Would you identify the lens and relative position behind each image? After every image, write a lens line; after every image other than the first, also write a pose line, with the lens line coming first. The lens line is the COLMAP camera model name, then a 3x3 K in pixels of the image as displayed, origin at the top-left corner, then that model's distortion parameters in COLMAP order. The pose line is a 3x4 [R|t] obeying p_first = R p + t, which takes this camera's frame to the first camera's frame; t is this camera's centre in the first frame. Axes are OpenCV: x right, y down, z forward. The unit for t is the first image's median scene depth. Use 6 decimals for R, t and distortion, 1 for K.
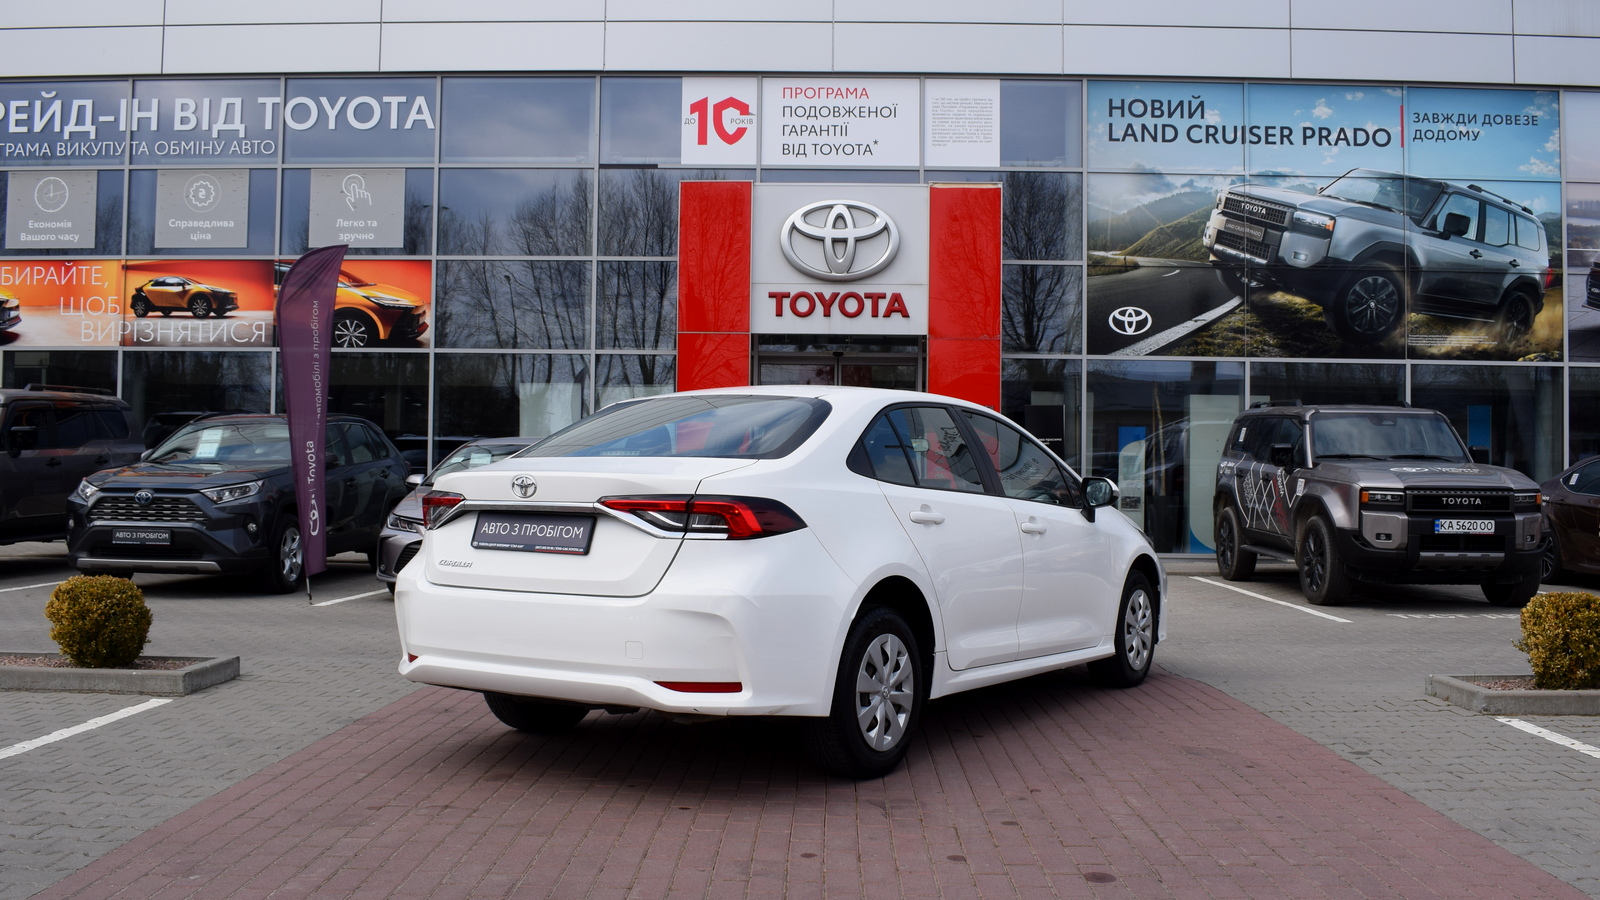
lens RADIAL K [[1449.7, 0, 800.0], [0, 1449.7, 450.0], [0, 0, 1]] dist [-0.083153, 0.007387]
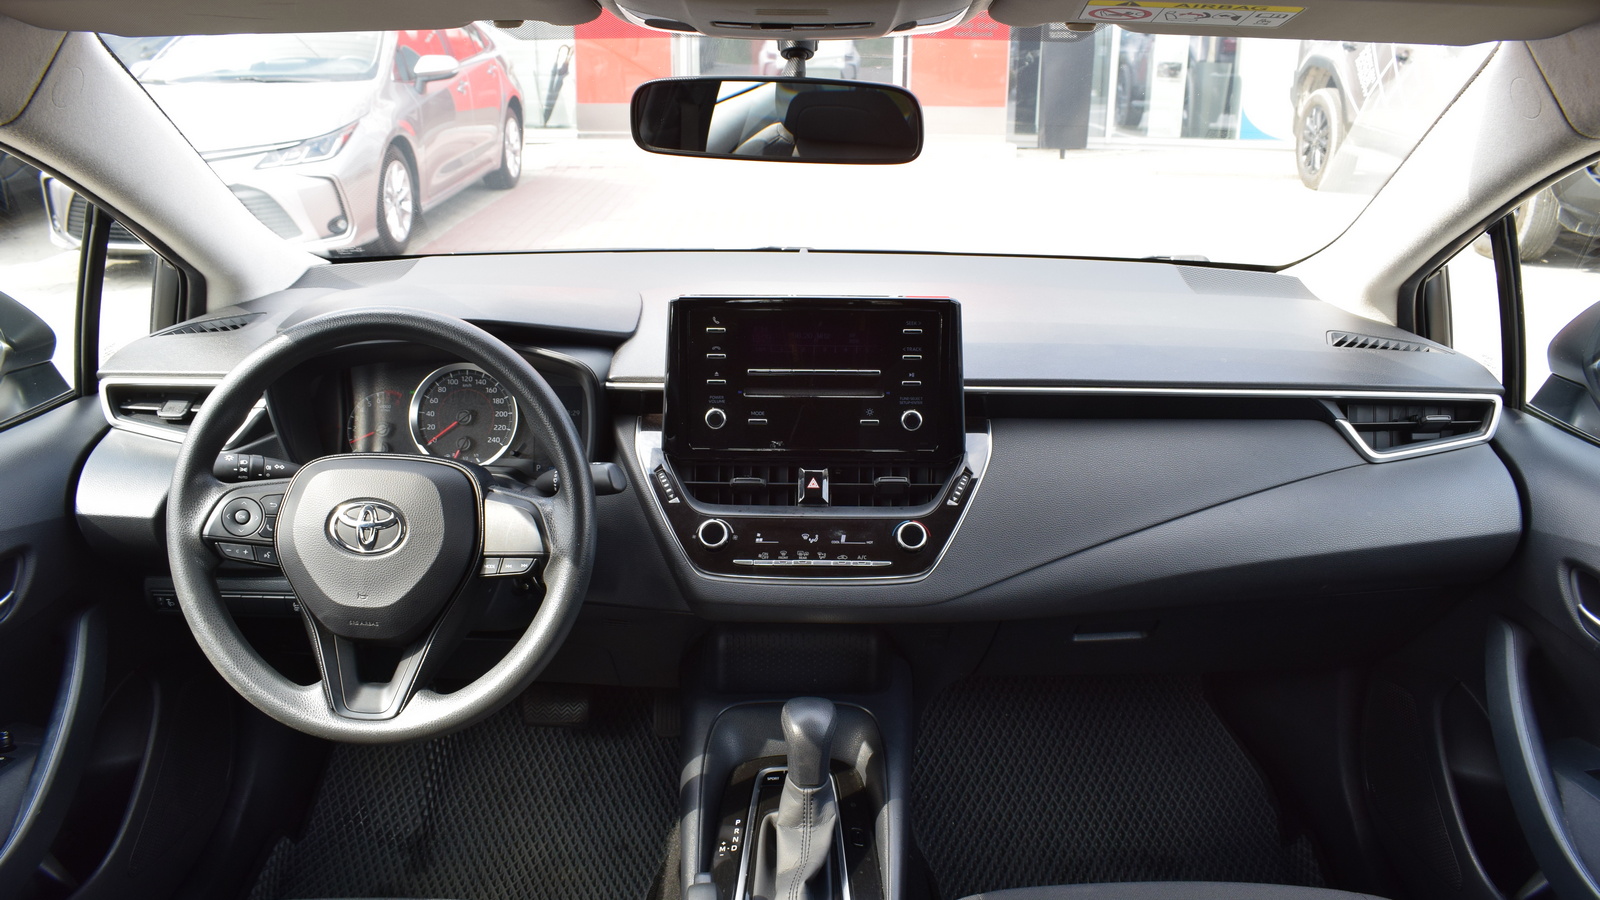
lens RADIAL K [[1278.0, 0, 800.0], [0, 1278.0, 450.0], [0, 0, 1]] dist [-0.089592, -0.003339]
pose [[0.999676, -0.008546, 0.023962, 0.013932], [-0.000475, 0.935453, 0.353450, -0.011071], [-0.025436, -0.353347, 0.935147, 0.310817]]
